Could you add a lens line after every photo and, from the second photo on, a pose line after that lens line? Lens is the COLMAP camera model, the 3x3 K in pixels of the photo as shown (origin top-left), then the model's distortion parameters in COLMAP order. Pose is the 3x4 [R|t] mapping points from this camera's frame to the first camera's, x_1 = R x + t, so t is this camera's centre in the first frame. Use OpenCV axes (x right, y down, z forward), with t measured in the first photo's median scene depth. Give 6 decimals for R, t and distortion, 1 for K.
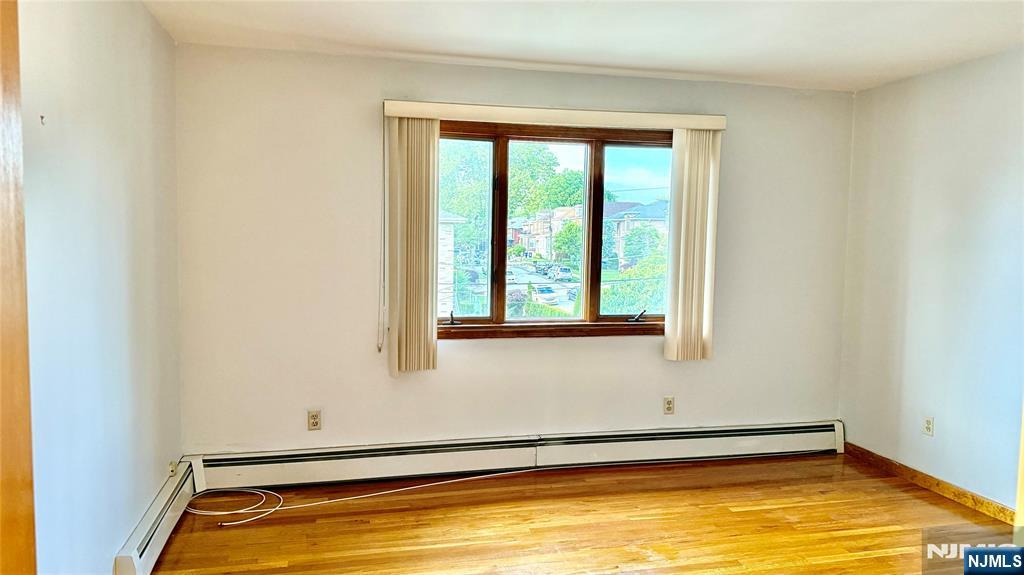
lens RADIAL K [[685.1, 0, 512.0], [0, 685.1, 287.5], [0, 0, 1]] dist [0.131619, -0.208724]
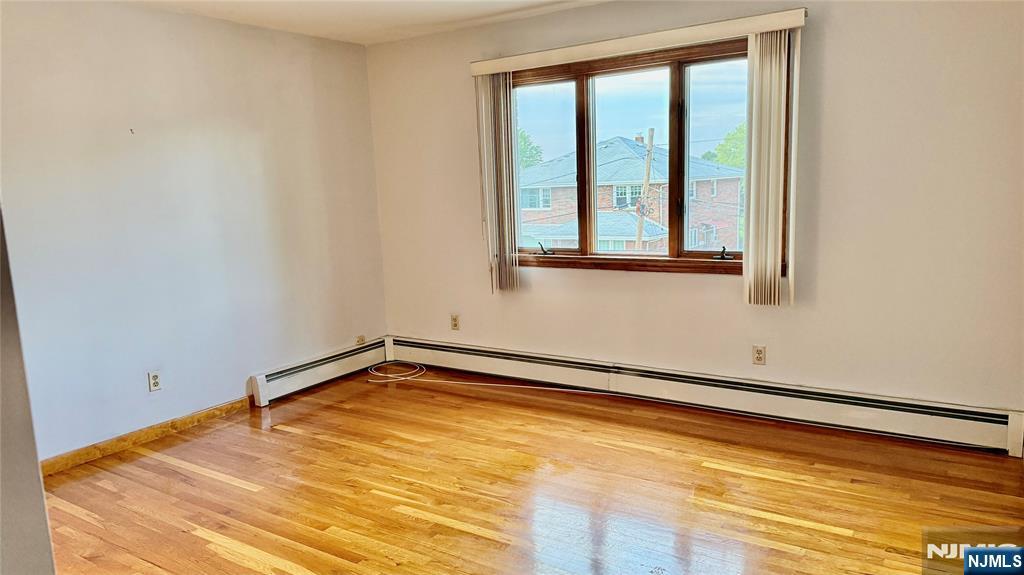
lens RADIAL K [[685.1, 0, 512.0], [0, 685.1, 287.5], [0, 0, 1]] dist [0.131619, -0.208724]
pose [[0.697754, 0.073195, -0.712588, 0.678685], [-0.003121, 0.995067, 0.099155, -0.002946], [0.716330, -0.066962, 0.694541, 0.172729]]
